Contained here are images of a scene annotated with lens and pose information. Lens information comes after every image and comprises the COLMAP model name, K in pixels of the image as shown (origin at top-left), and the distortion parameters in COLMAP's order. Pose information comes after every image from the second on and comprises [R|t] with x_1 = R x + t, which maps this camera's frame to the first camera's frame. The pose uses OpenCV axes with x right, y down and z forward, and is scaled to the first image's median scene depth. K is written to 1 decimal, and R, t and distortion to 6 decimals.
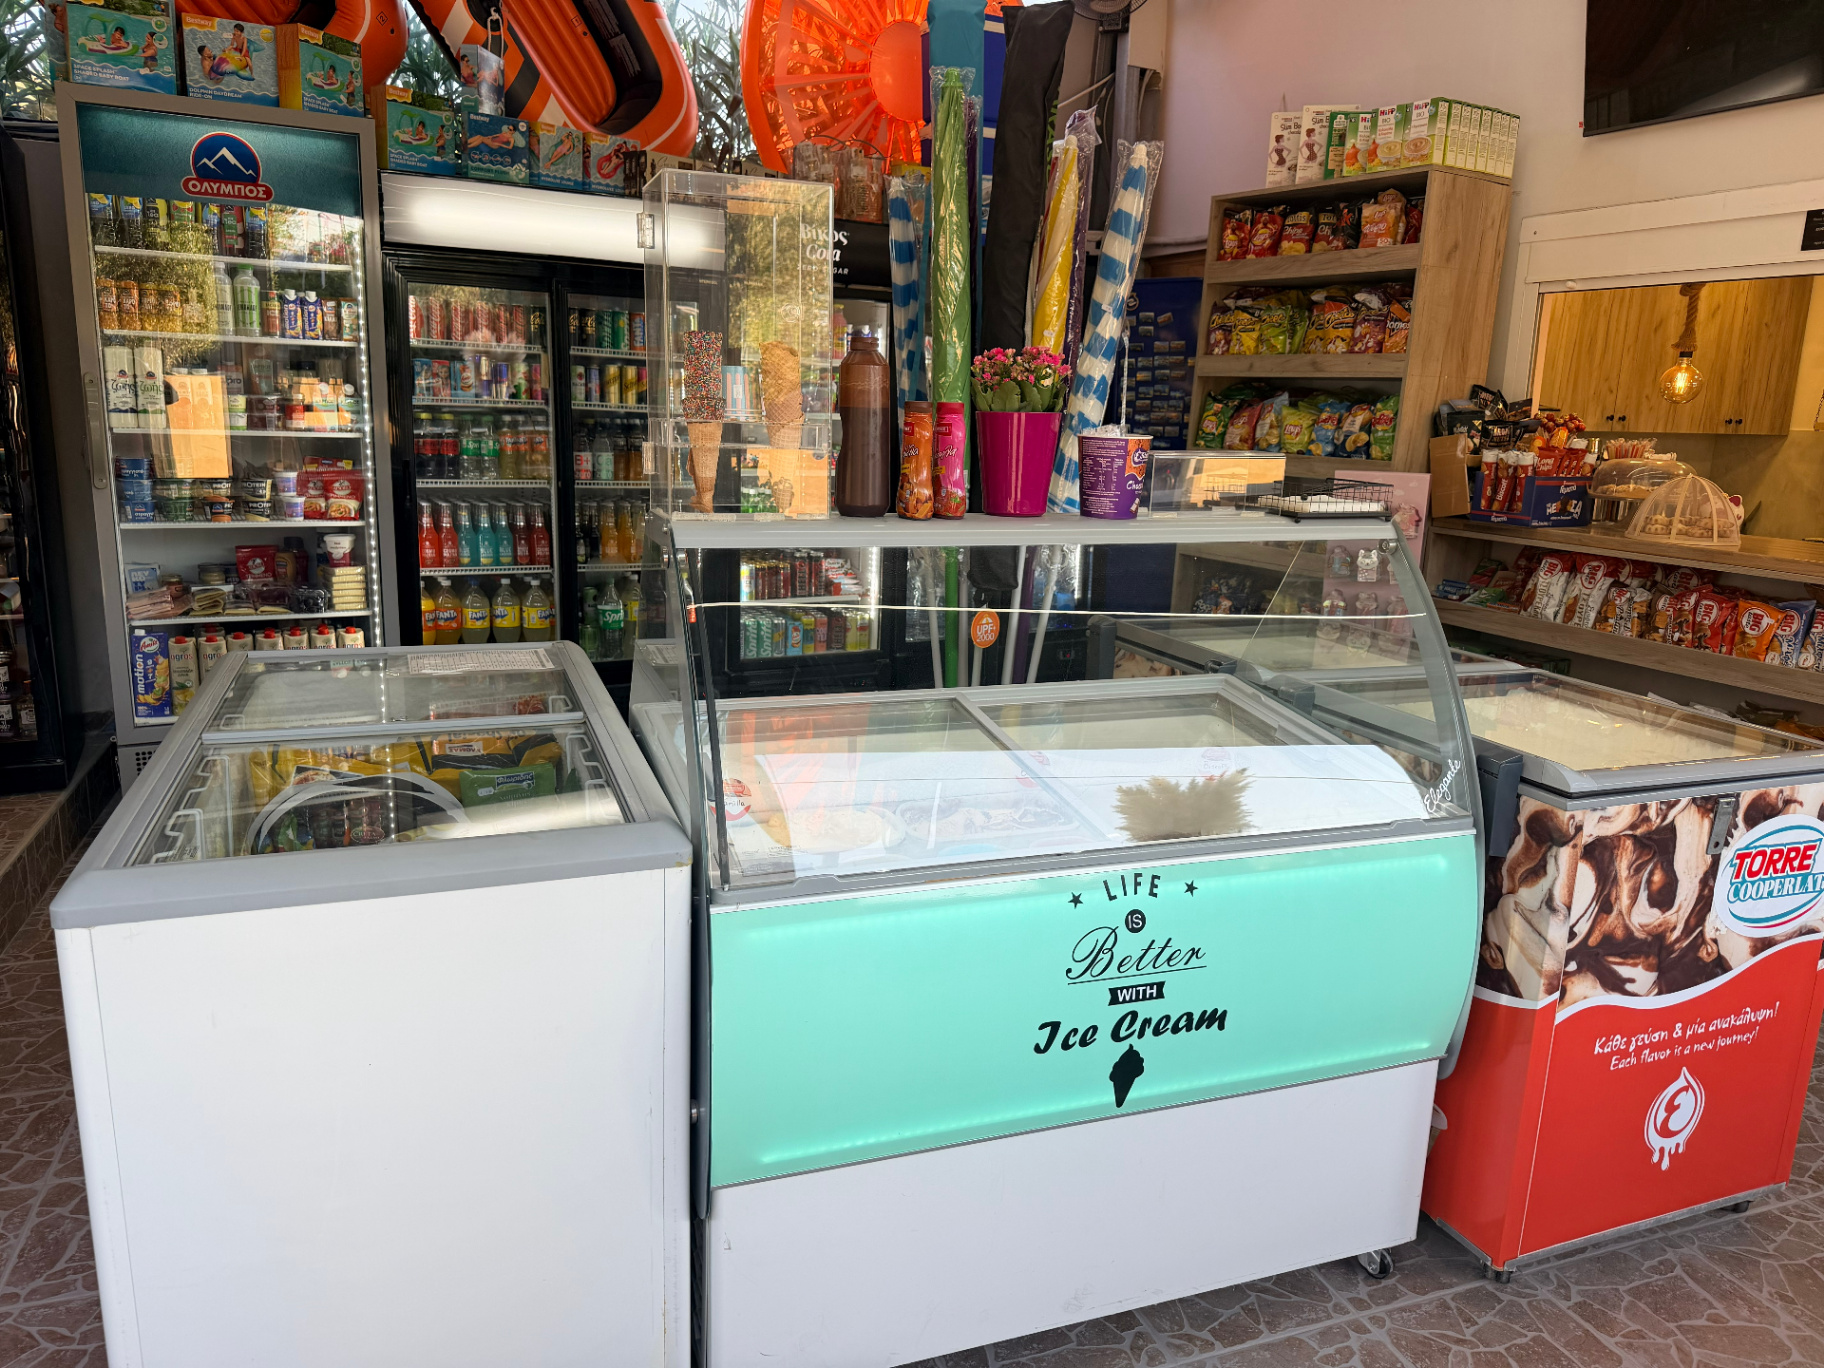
lens RADIAL K [[1310.8, 0, 879.7], [0, 1310.8, 675.6], [0, 0, 1]] dist [-0.050240, 0.057151]
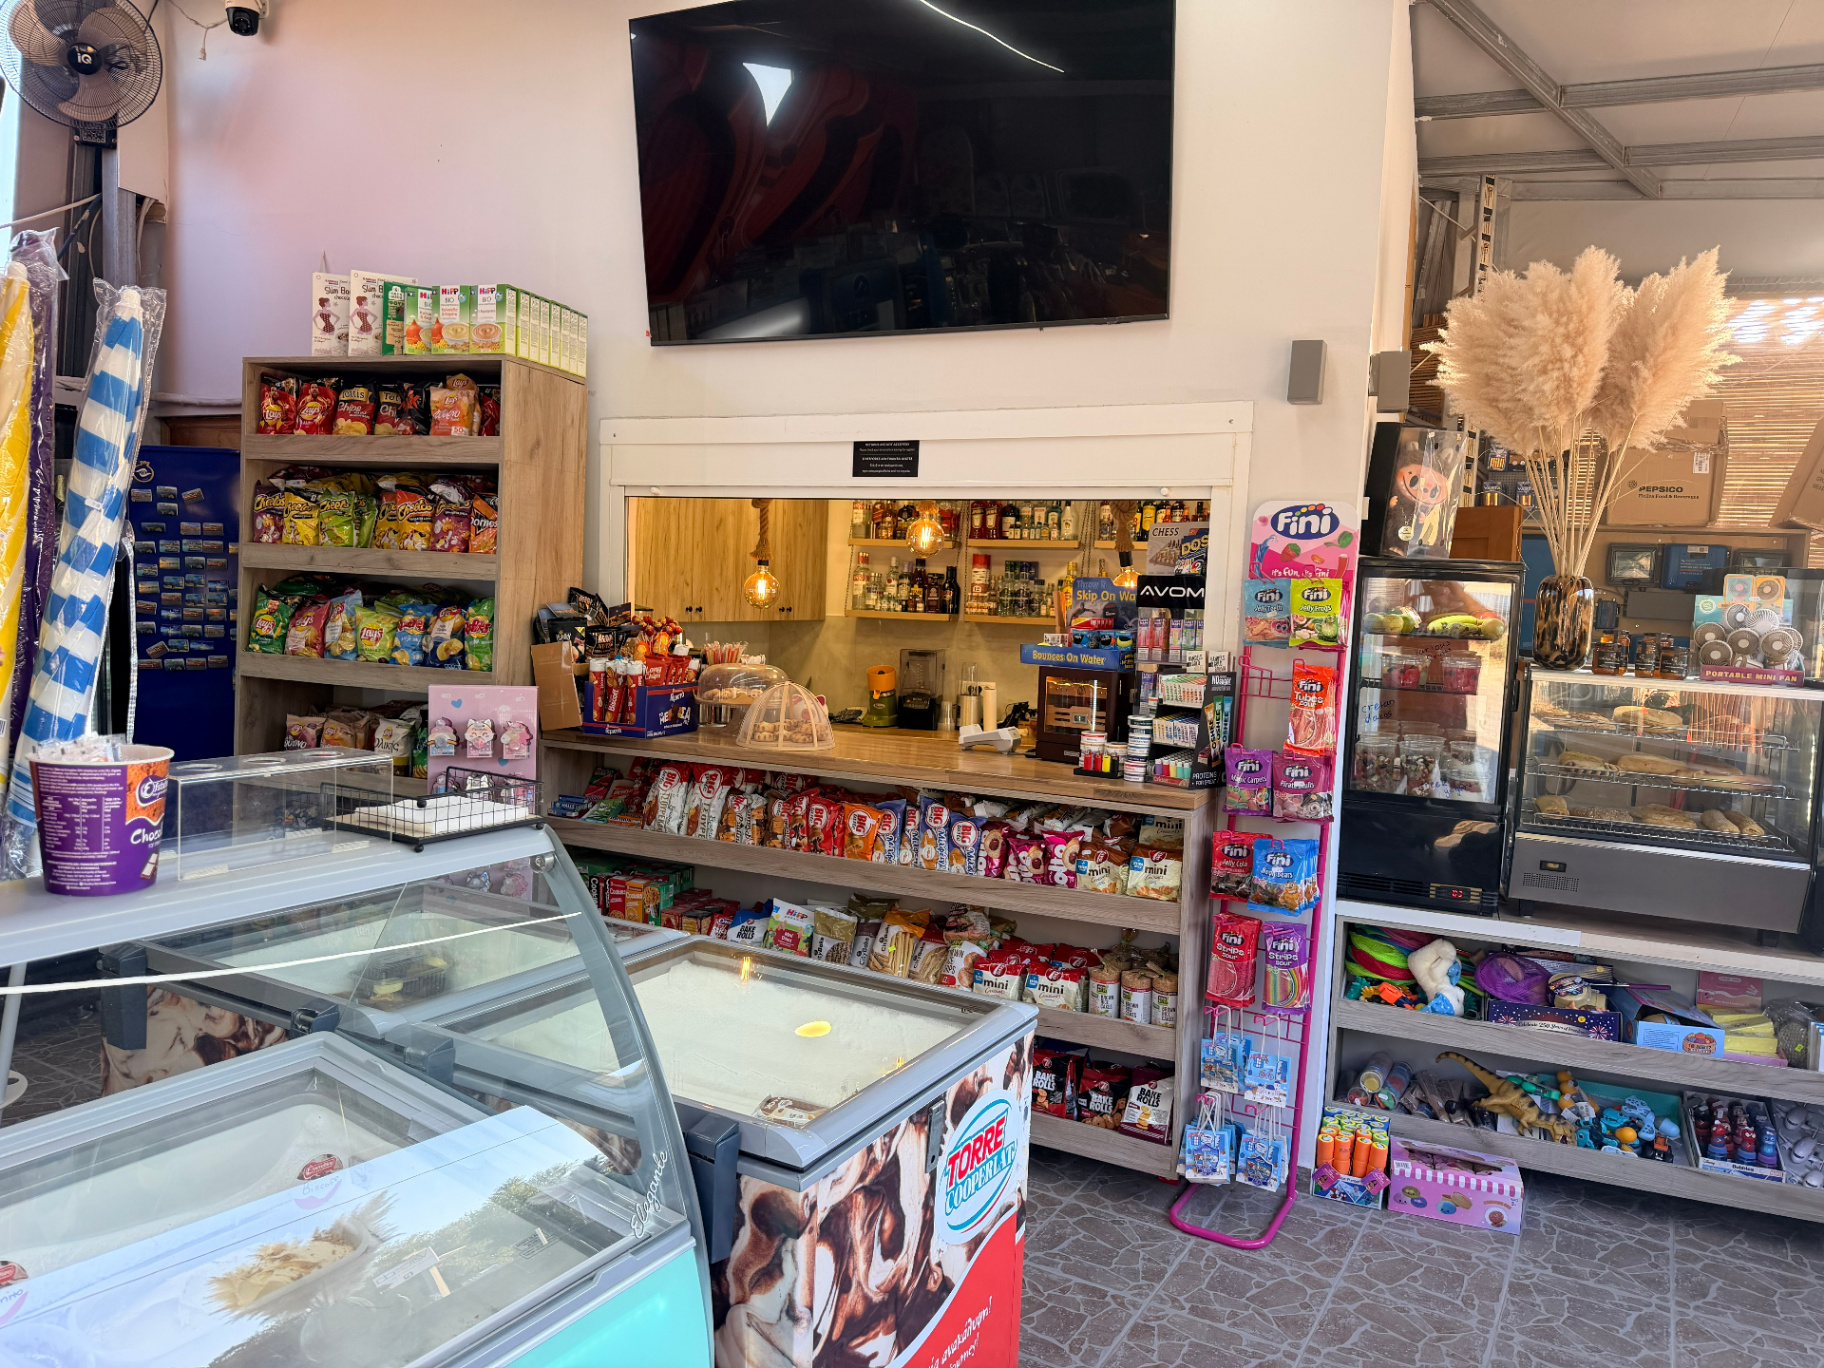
lens RADIAL K [[1323.7, 0, 912.0], [0, 1323.7, 684.0], [0, 0, 1]] dist [0.106136, -0.122142]
pose [[0.770479, -0.046317, 0.635780, 0.031782], [0.122566, 0.989512, -0.076447, -0.053599], [-0.625571, 0.136826, 0.768075, 0.118508]]
